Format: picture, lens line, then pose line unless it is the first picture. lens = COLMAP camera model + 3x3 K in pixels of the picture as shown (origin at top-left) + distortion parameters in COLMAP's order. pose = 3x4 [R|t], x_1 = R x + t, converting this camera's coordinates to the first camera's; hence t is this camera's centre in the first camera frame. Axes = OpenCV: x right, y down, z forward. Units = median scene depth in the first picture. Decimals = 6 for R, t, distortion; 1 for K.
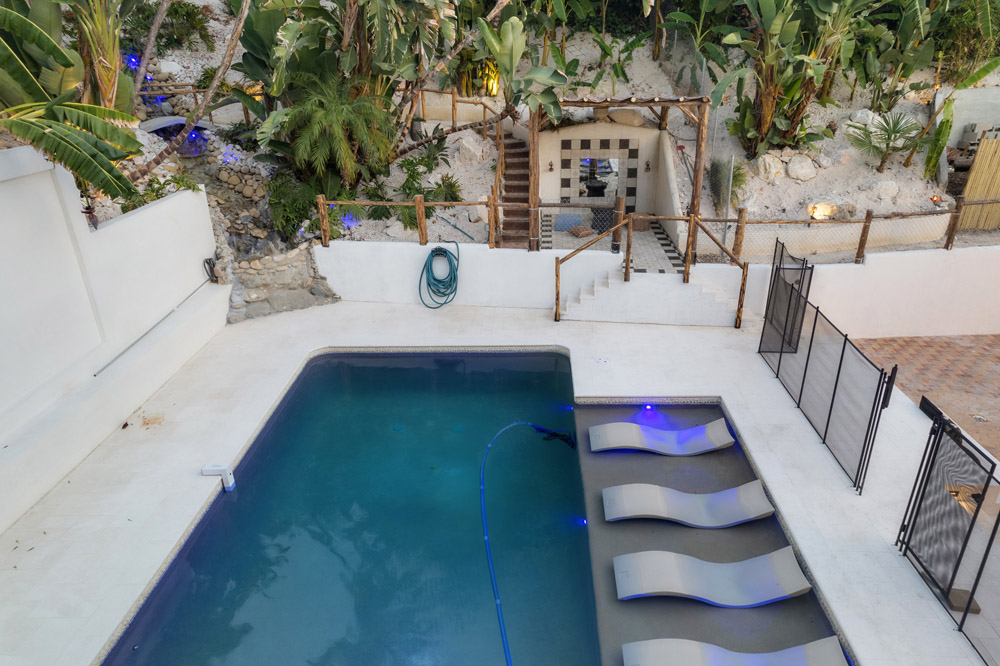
lens RADIAL K [[639.2, 0, 507.3], [0, 639.2, 333.8], [0, 0, 1]] dist [-0.026908, 0.018198]
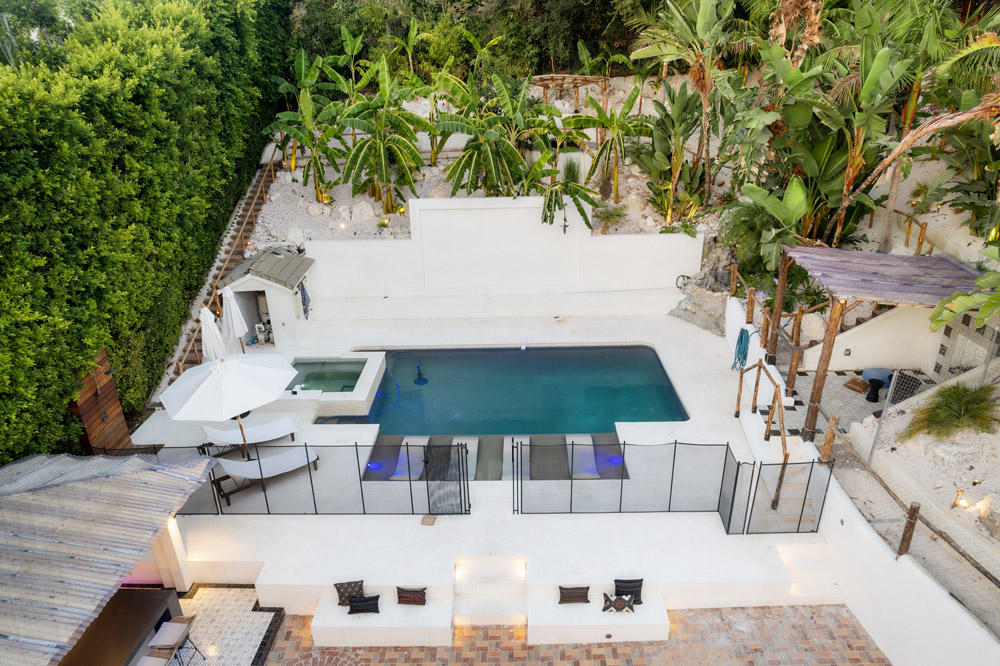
lens RADIAL K [[639.2, 0, 508.2], [0, 639.2, 328.5], [0, 0, 1]] dist [-0.026908, 0.018198]
pose [[0.044883, 0.415193, -0.908626, 1.388487], [-0.405264, 0.838906, 0.363316, -0.545378], [0.913097, 0.351926, 0.205915, 0.366415]]
